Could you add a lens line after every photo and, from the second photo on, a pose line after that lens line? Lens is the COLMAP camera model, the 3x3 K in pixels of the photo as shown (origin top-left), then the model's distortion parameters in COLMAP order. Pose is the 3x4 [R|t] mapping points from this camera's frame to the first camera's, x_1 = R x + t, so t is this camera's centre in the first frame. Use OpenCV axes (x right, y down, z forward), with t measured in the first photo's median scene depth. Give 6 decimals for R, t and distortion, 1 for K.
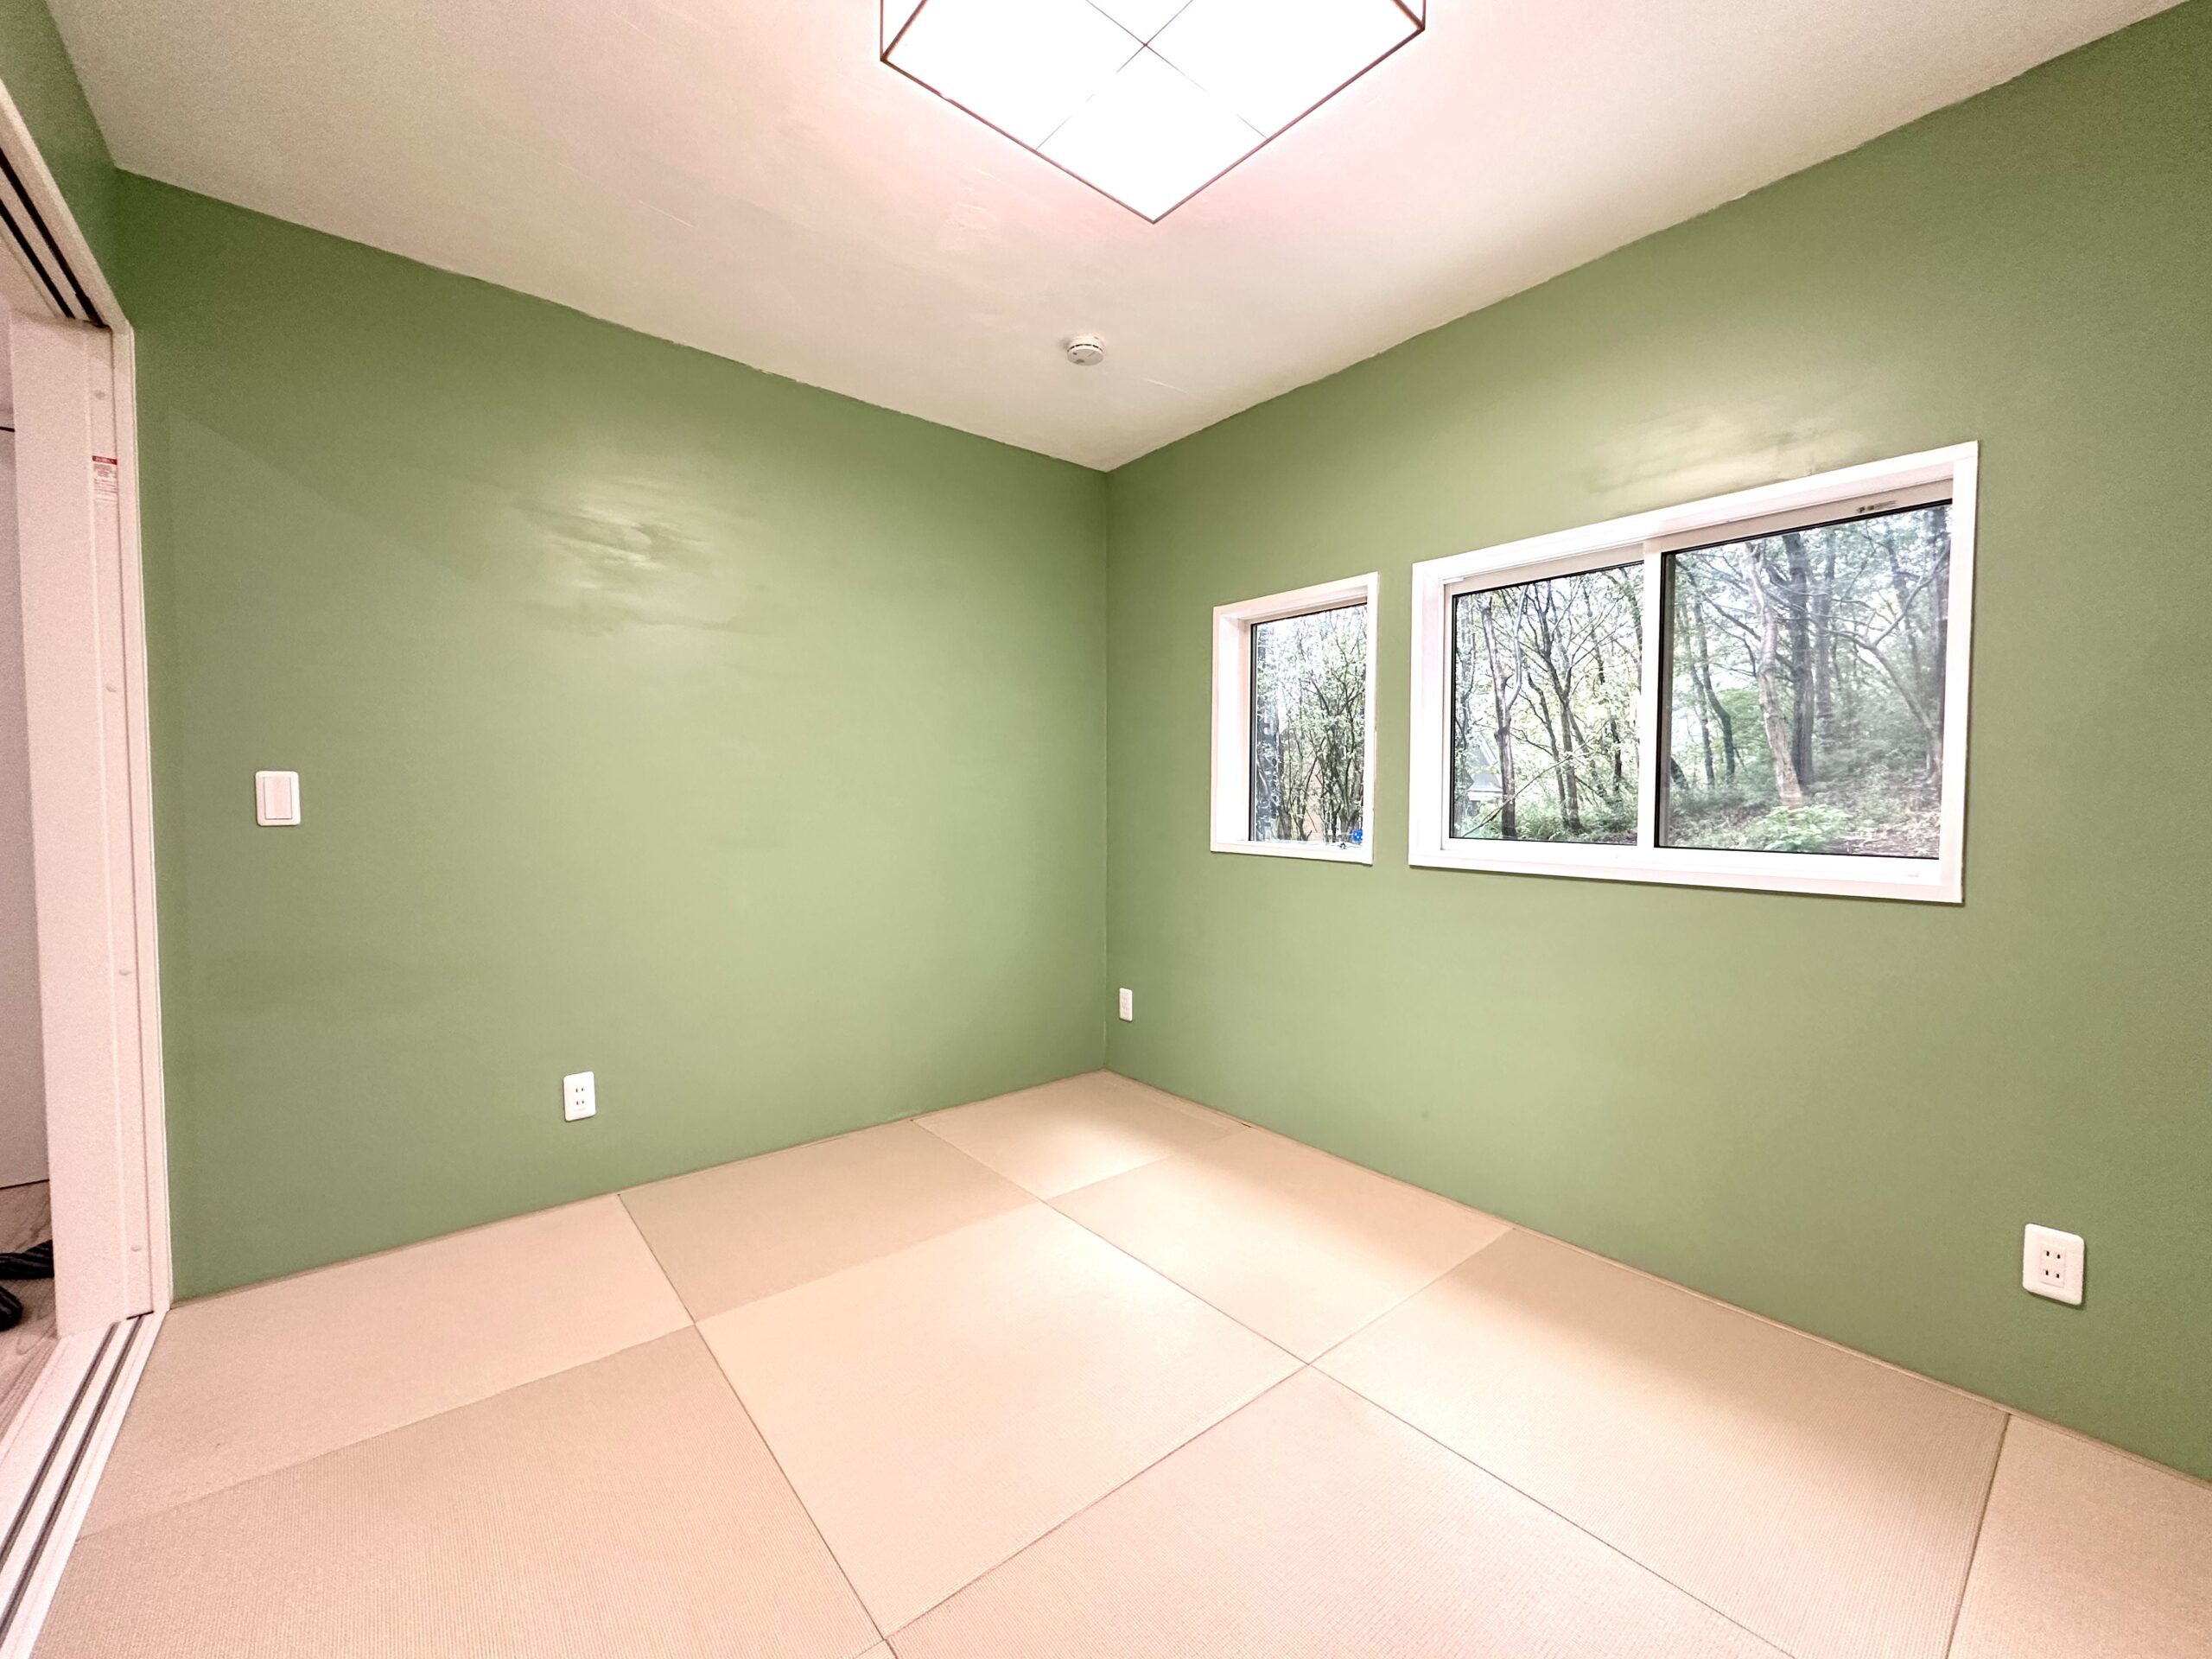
lens RADIAL K [[891.2, 0, 1106.0], [0, 891.2, 829.5], [0, 0, 1]] dist [0.000249, 0.000409]
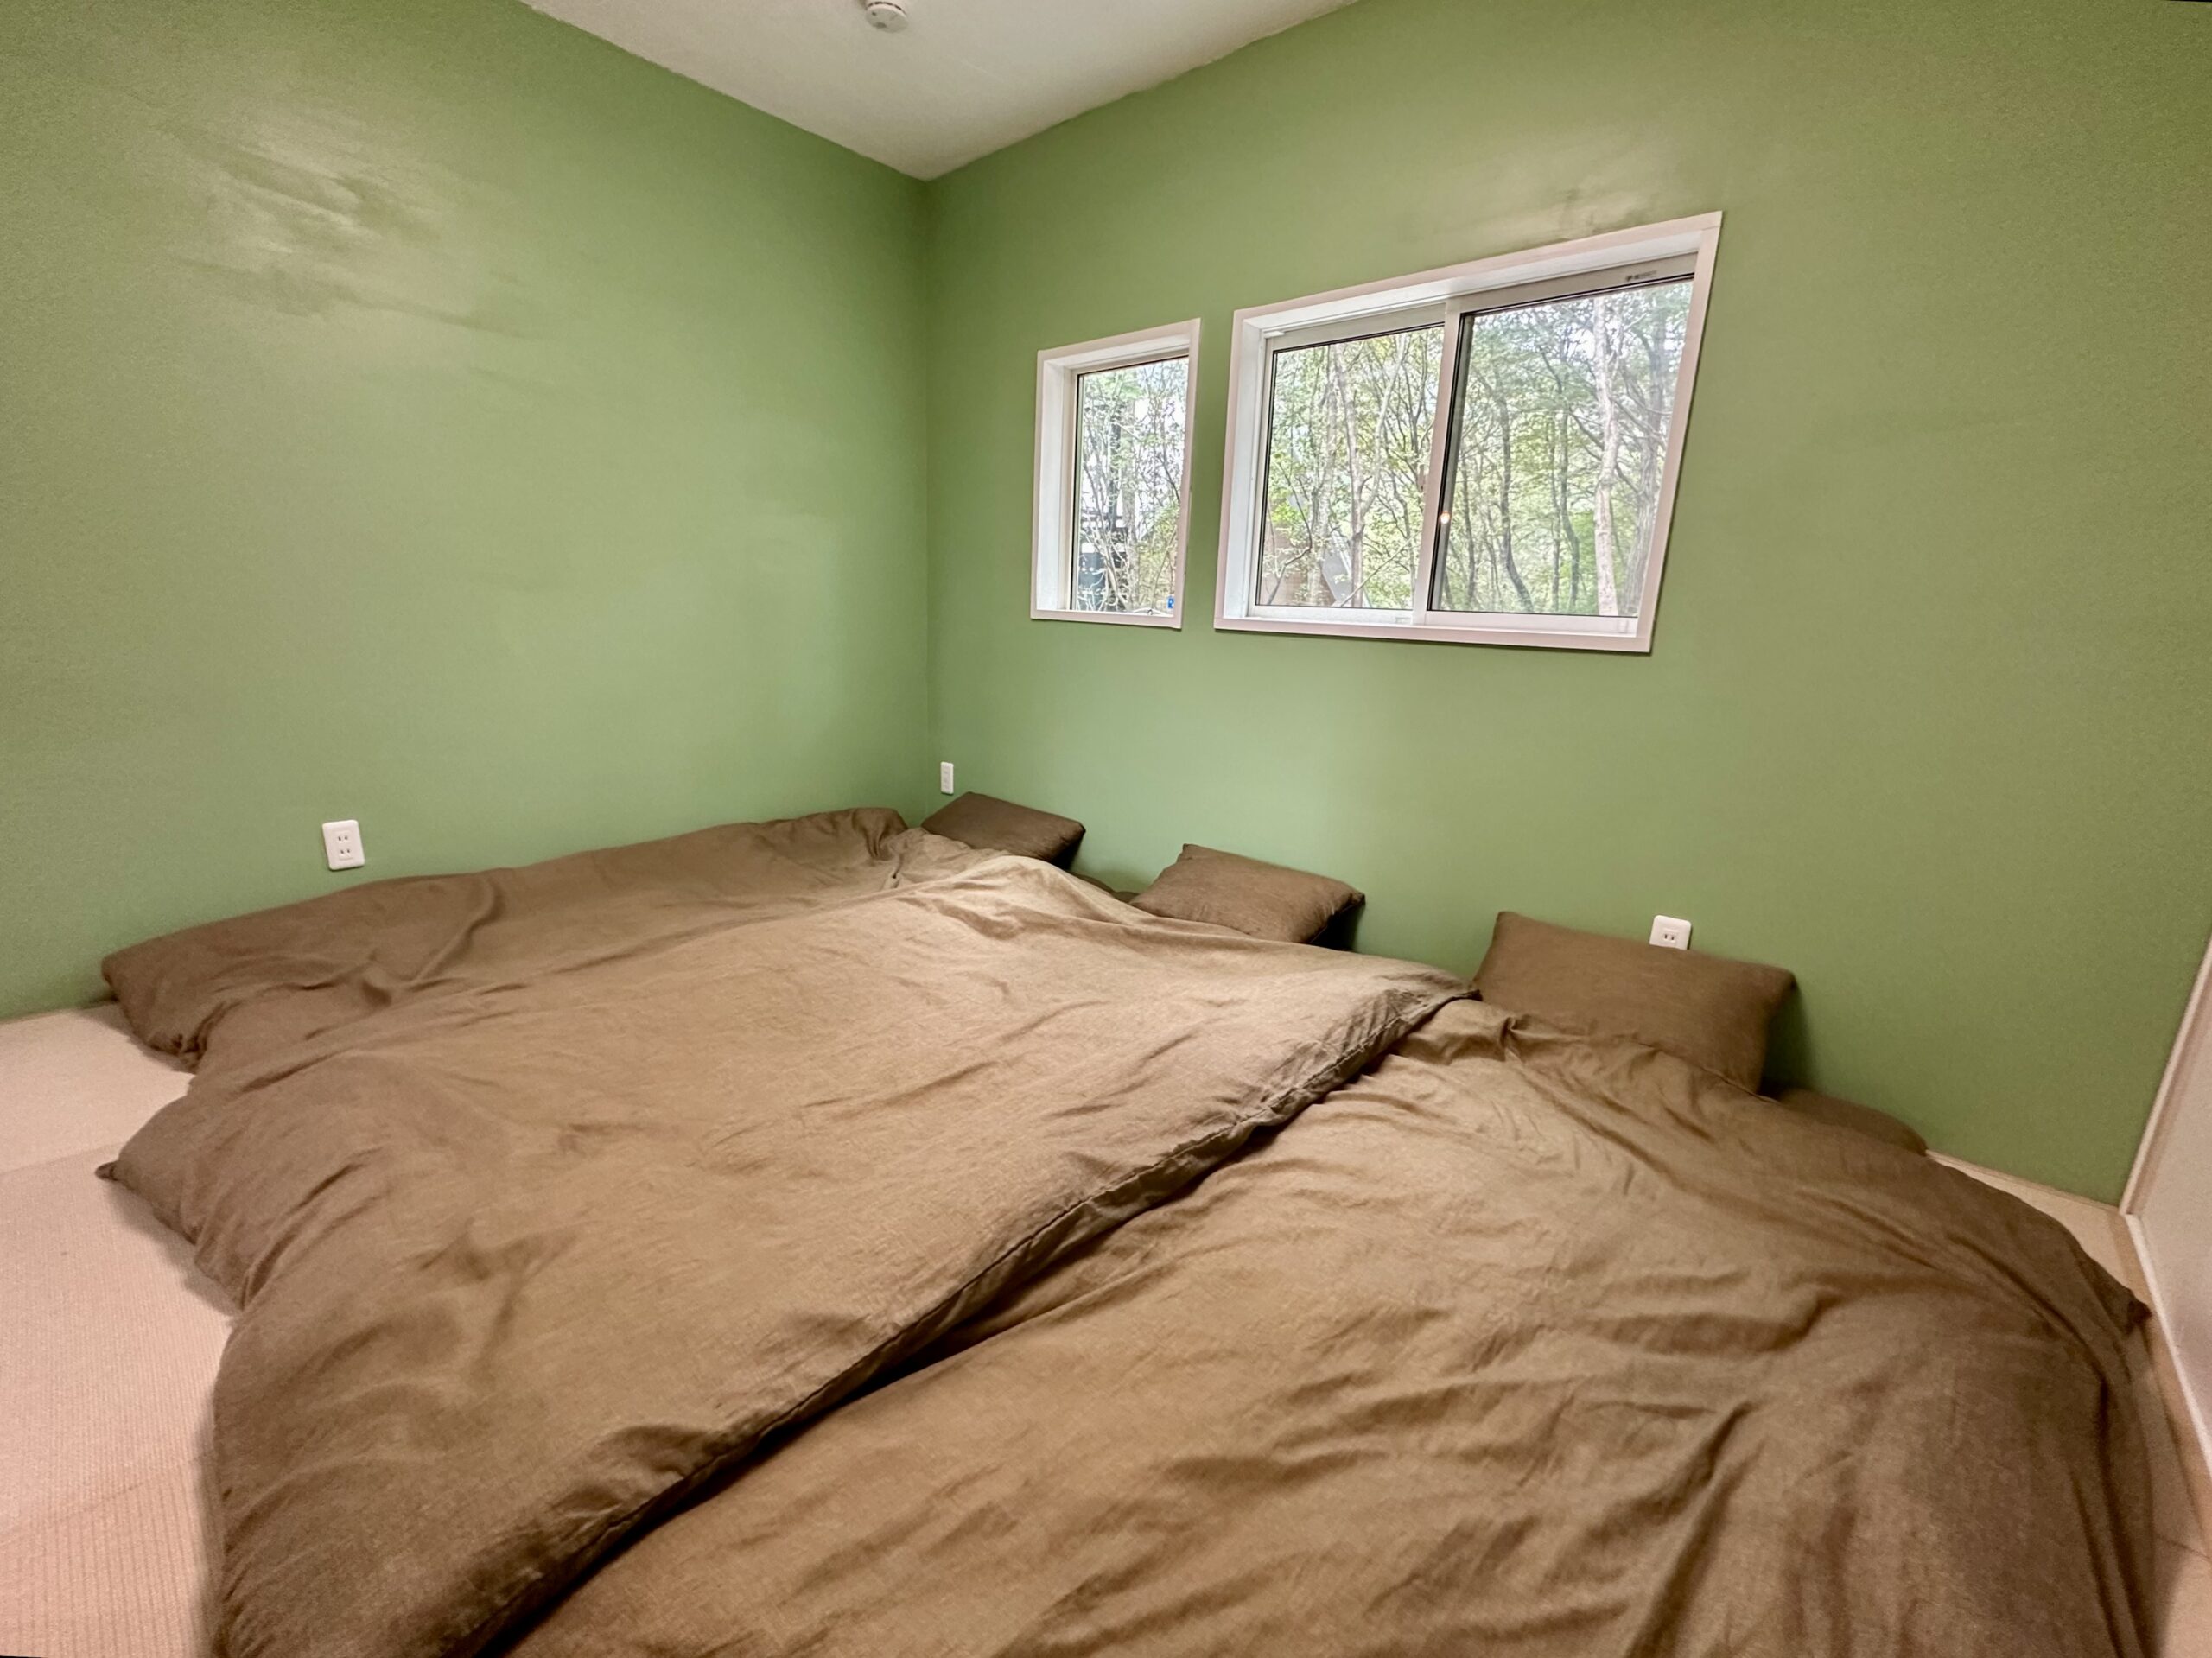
lens RADIAL K [[937.2, 0, 1106.0], [0, 937.2, 829.0], [0, 0, 1]] dist [-0.001239, -0.000110]
pose [[0.987727, 0.002881, 0.156161, 0.049307], [-0.033187, 0.980870, 0.191812, 0.065428], [-0.152621, -0.194641, 0.968928, -0.077320]]
